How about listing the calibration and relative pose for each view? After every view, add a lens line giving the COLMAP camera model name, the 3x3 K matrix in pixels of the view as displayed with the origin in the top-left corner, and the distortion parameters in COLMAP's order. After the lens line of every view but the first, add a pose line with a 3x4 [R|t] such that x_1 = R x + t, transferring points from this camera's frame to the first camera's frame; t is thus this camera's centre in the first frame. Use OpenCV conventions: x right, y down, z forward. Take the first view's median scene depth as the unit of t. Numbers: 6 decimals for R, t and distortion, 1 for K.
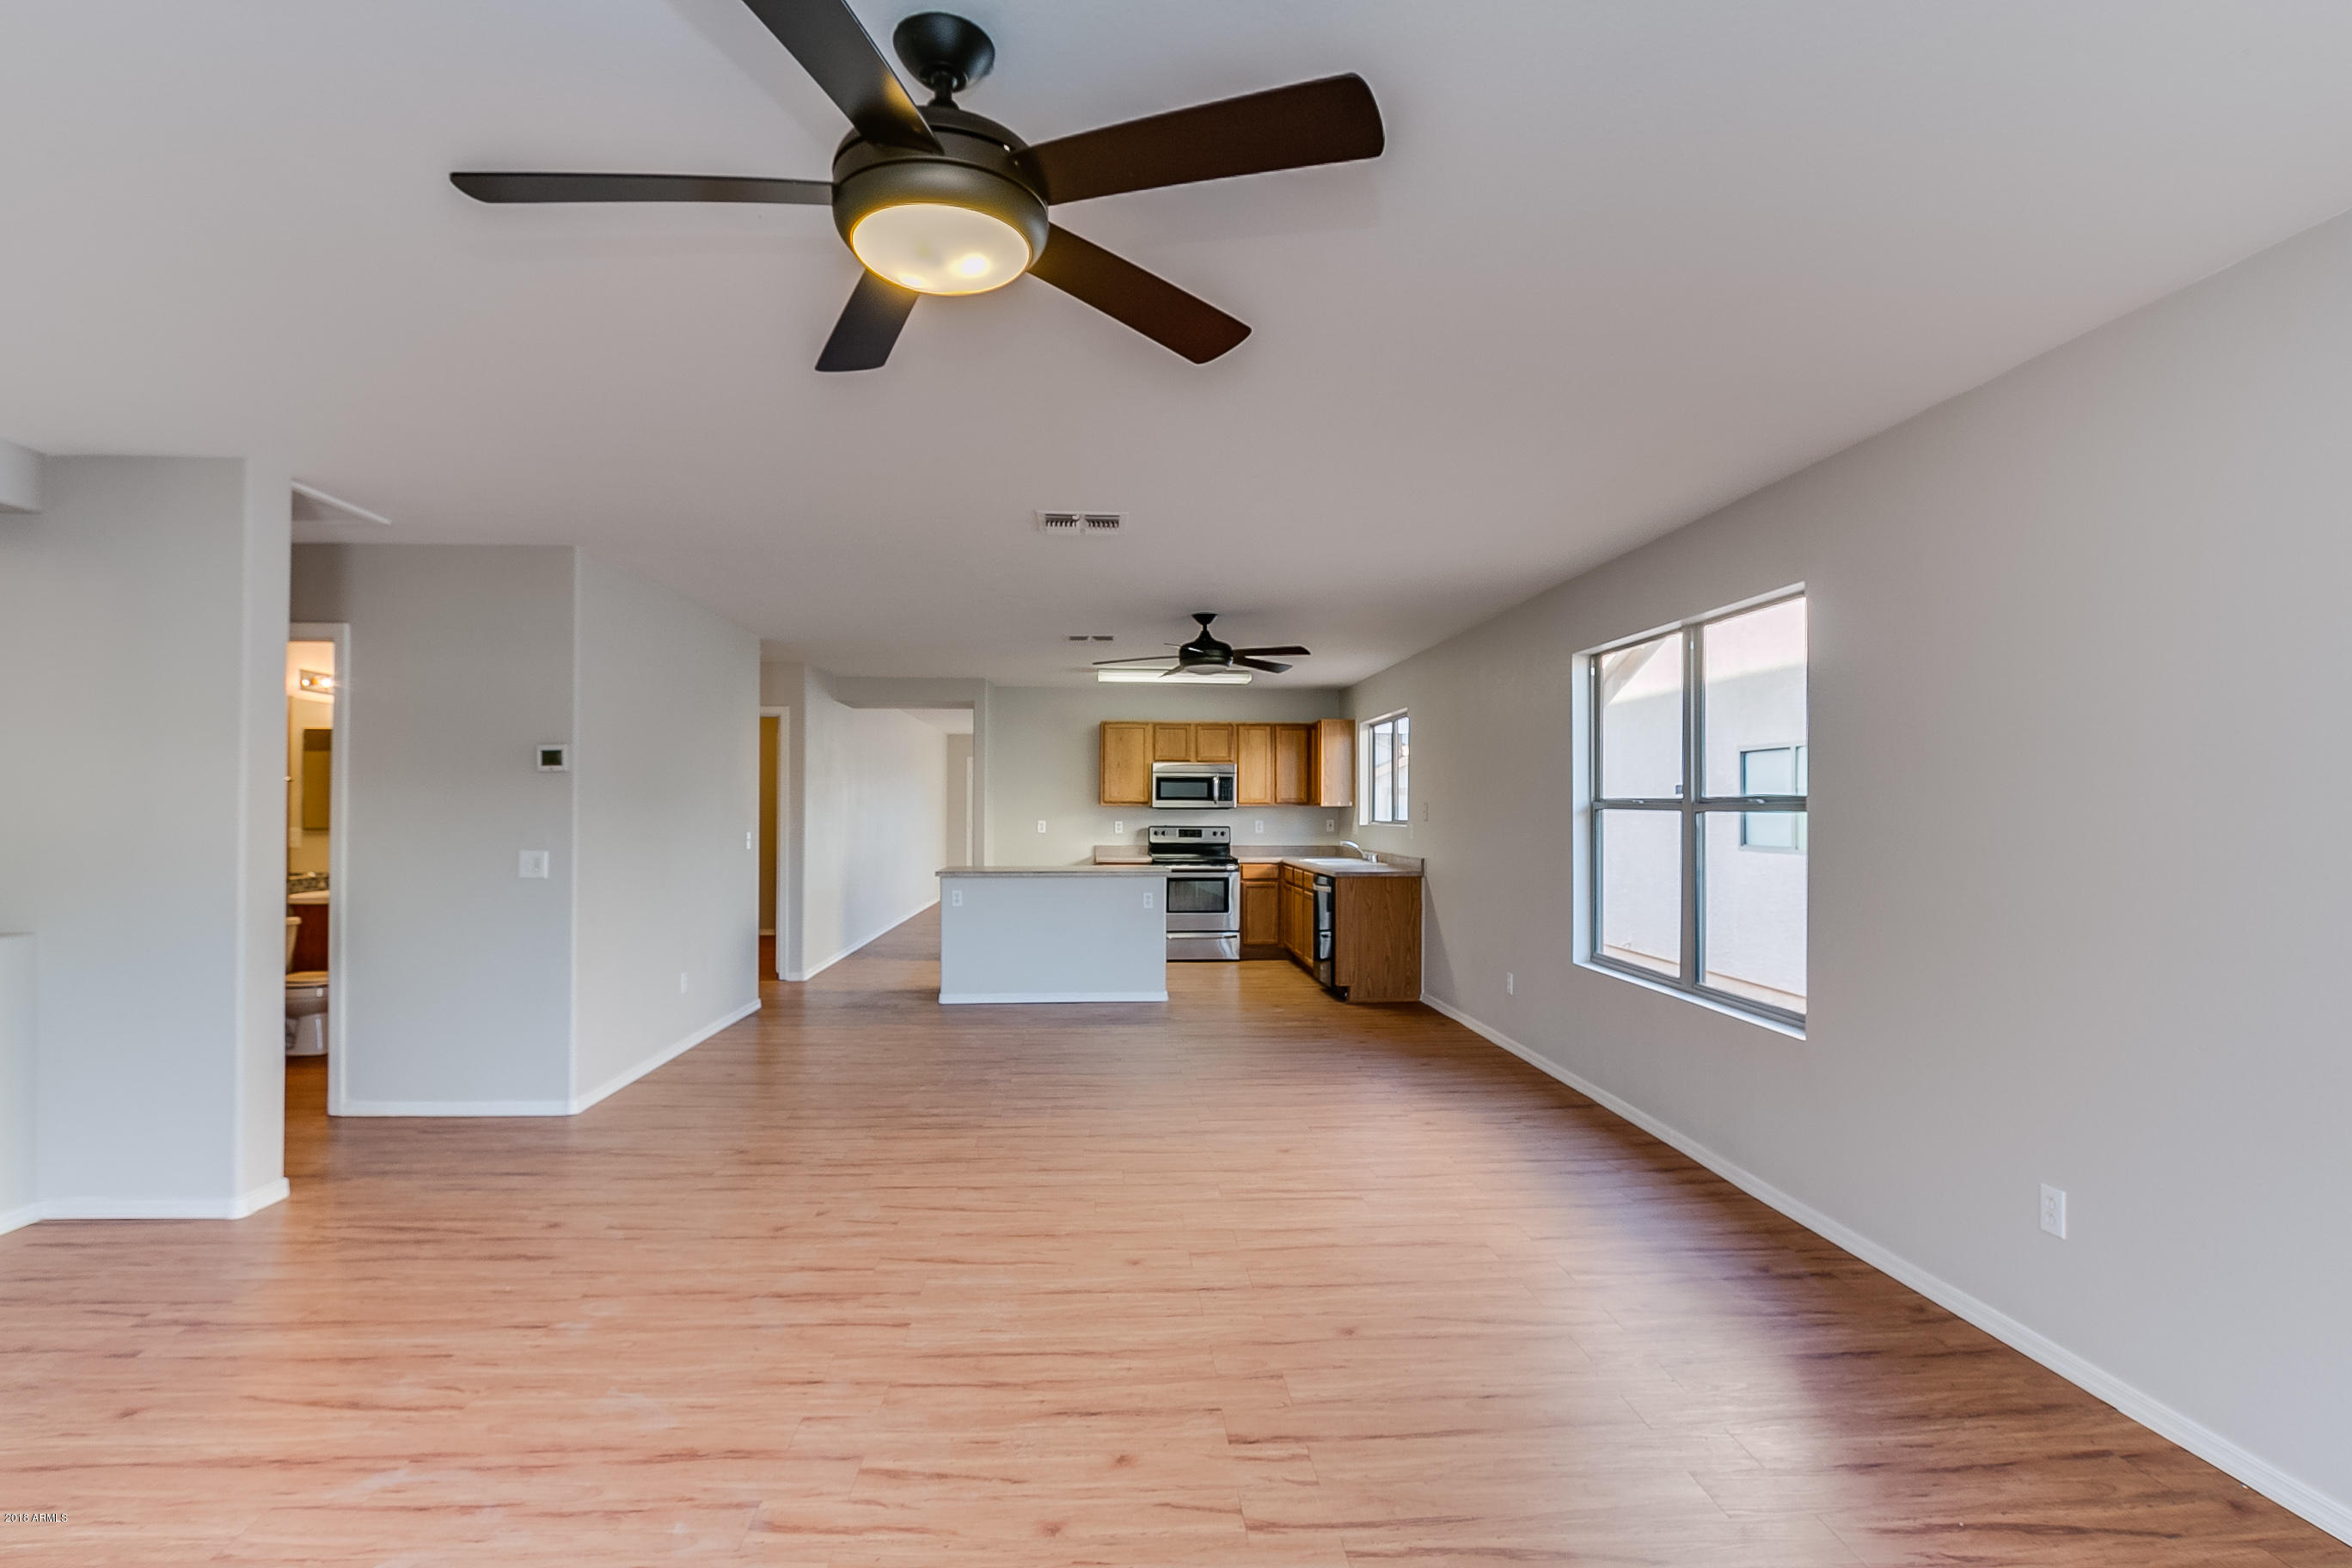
lens RADIAL K [[1118.2, 0, 1180.1], [0, 1118.2, 793.3], [0, 0, 1]] dist [-0.021969, 0.000697]
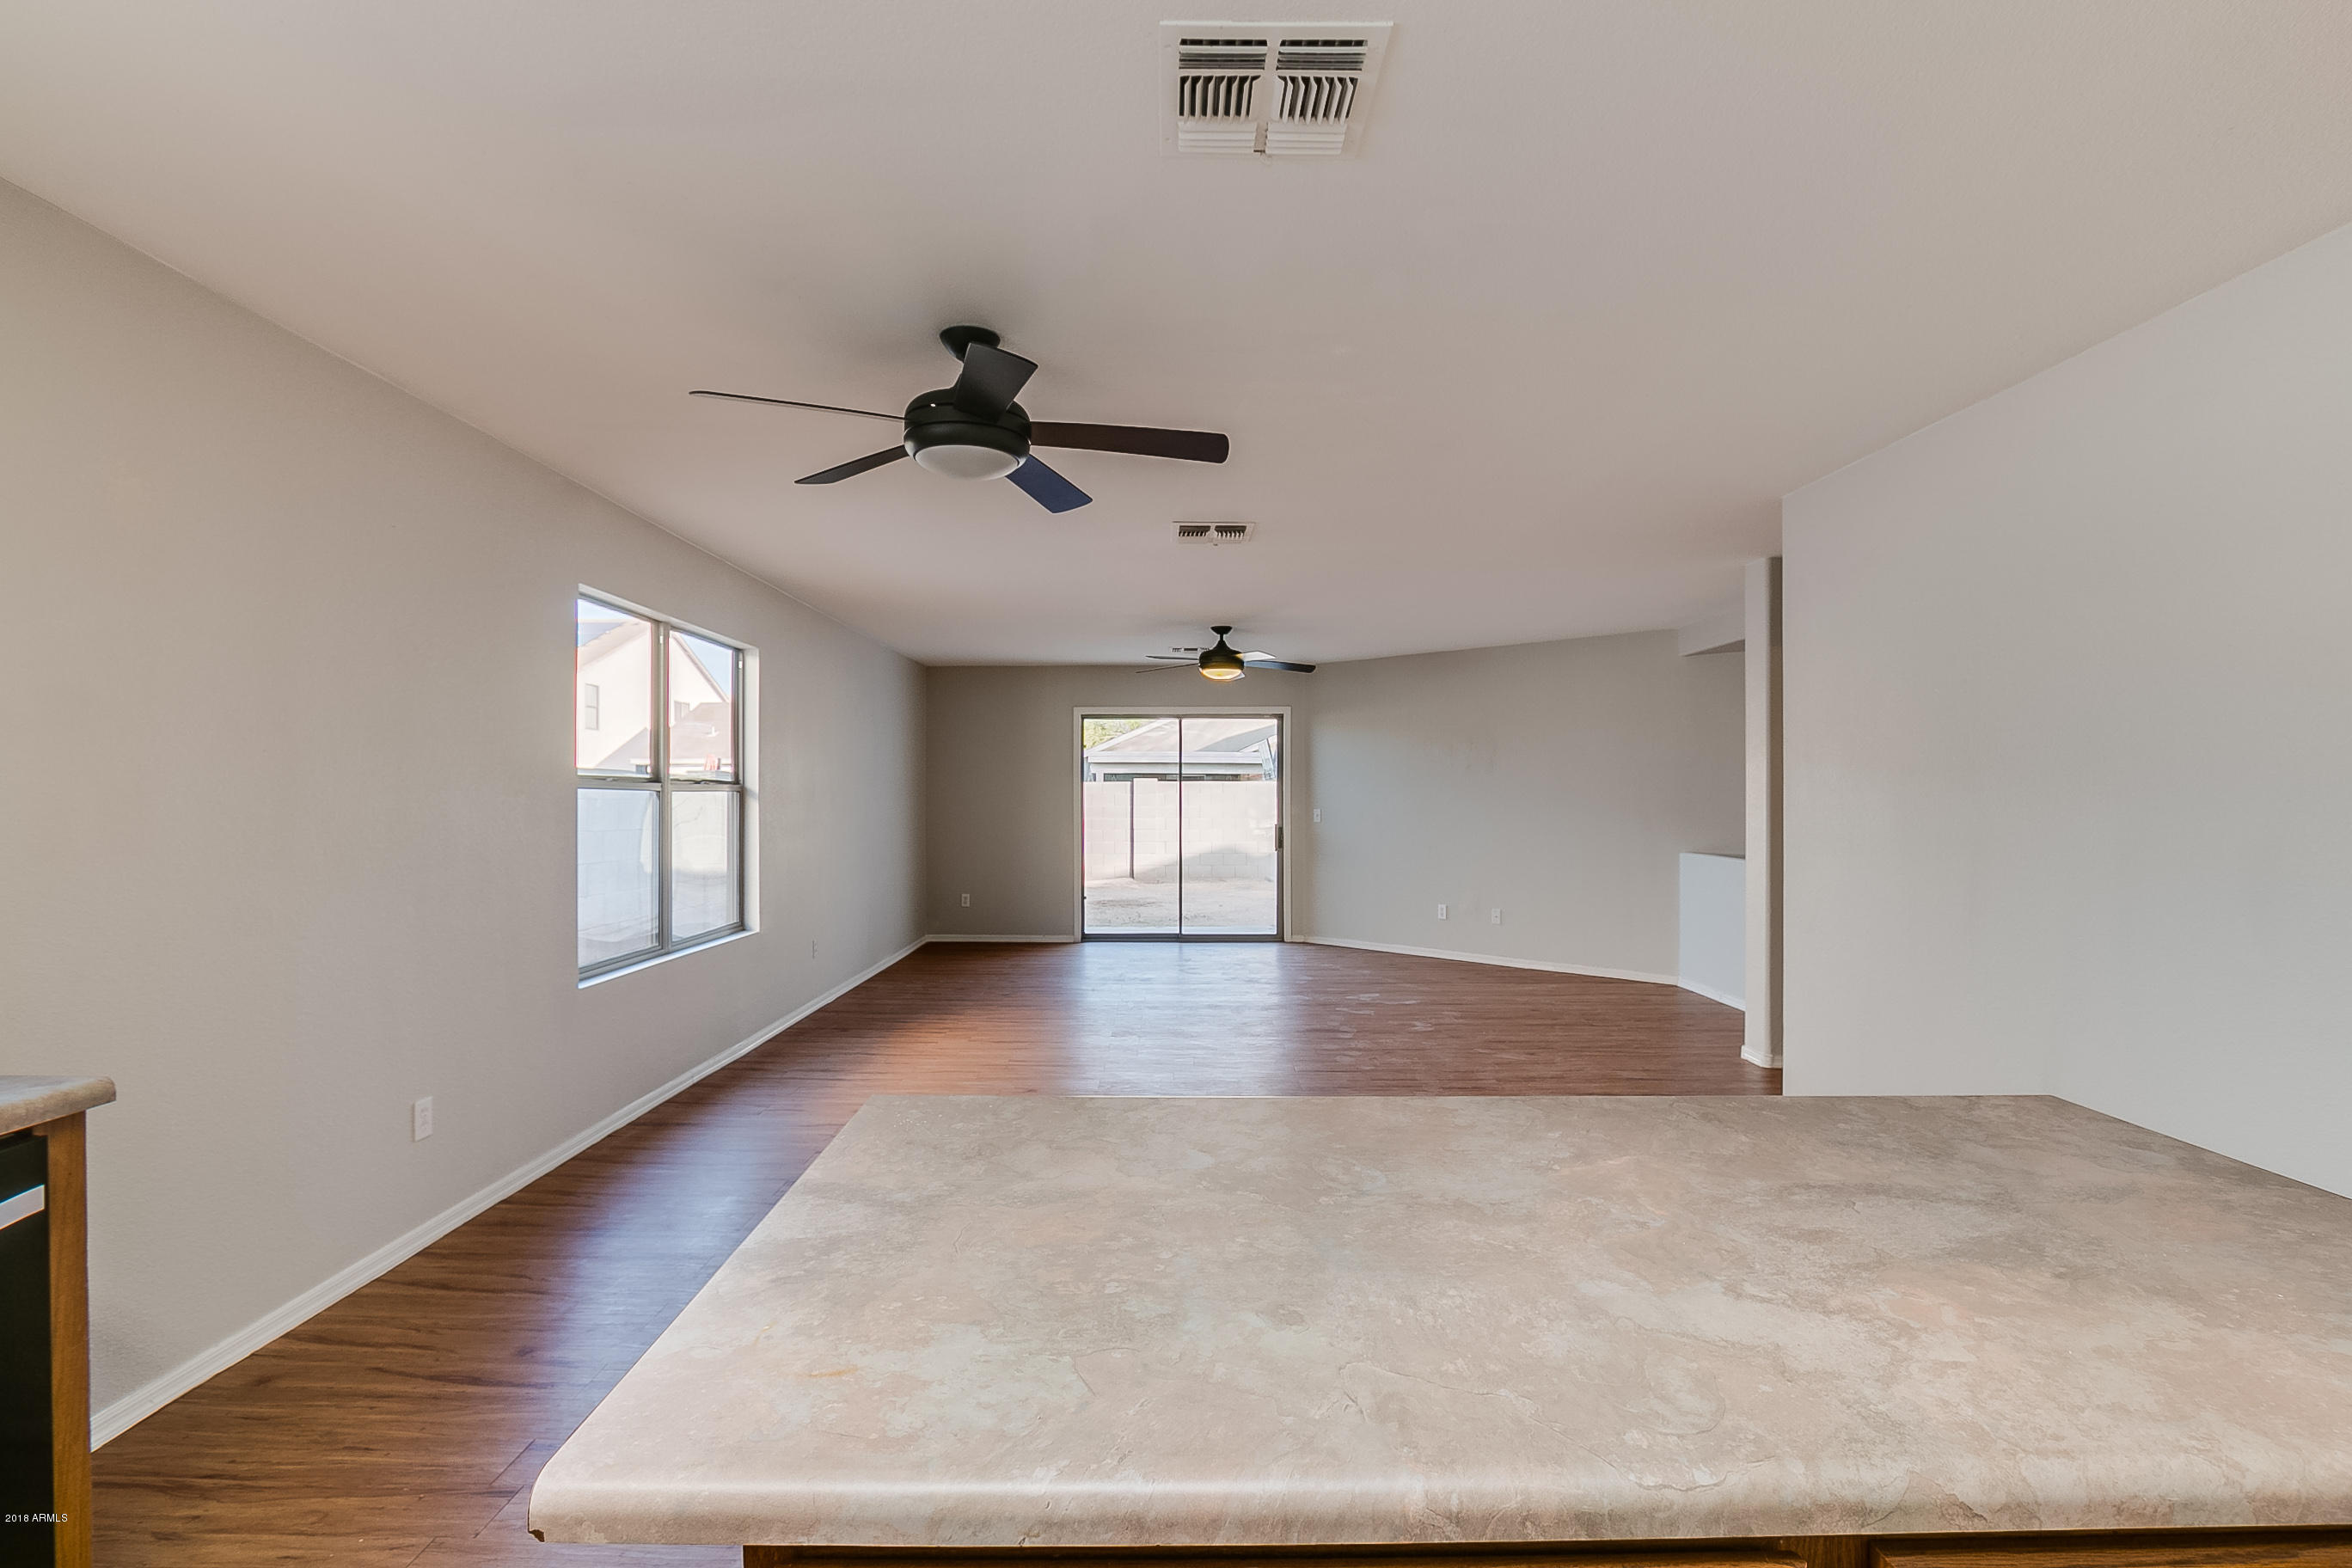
lens RADIAL K [[1118.2, 0, 1179.6], [0, 1118.2, 789.6], [0, 0, 1]] dist [-0.021969, 0.000697]
pose [[-0.997772, -0.003744, 0.066605, -0.103141], [-0.004965, 0.999823, -0.018165, 0.026363], [-0.066525, -0.018455, -0.997614, 1.677557]]
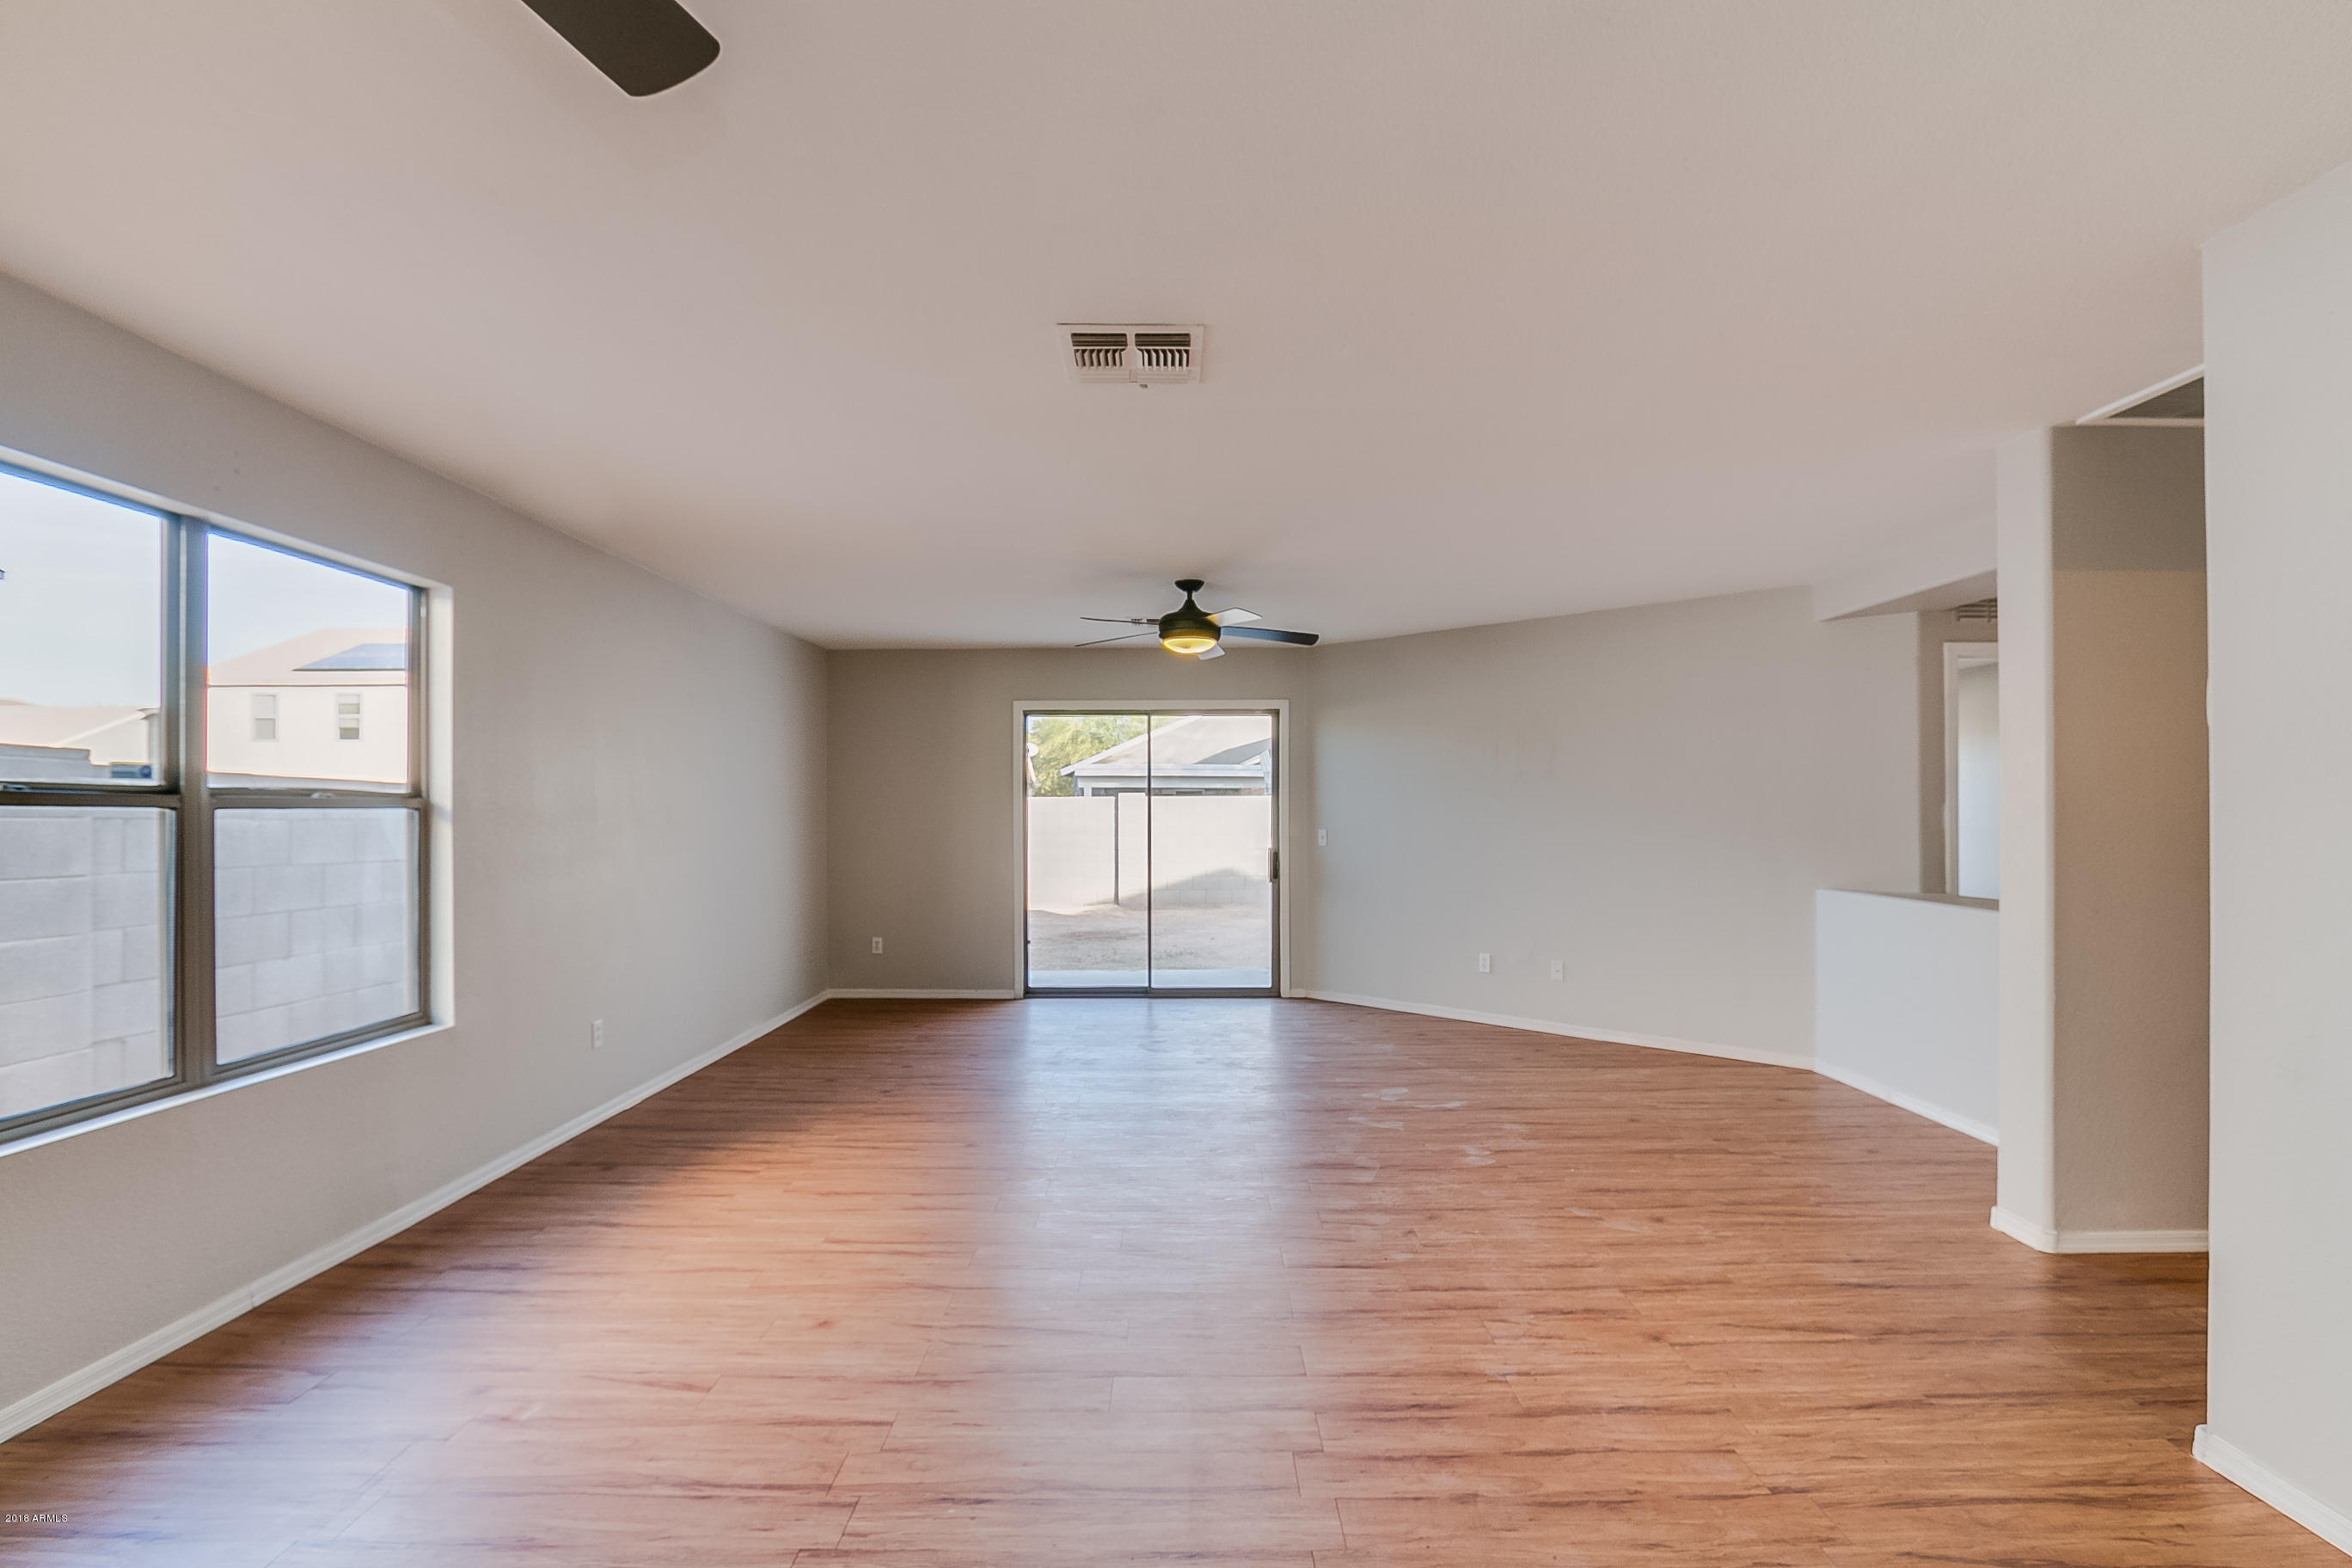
lens RADIAL K [[1118.2, 0, 1179.4], [0, 1118.2, 802.0], [0, 0, 1]] dist [-0.021969, 0.000697]
pose [[-0.997302, -0.001548, 0.073394, -0.127763], [-0.003120, 0.999768, -0.021307, 0.019614], [-0.073344, -0.021479, -0.997075, 1.289134]]
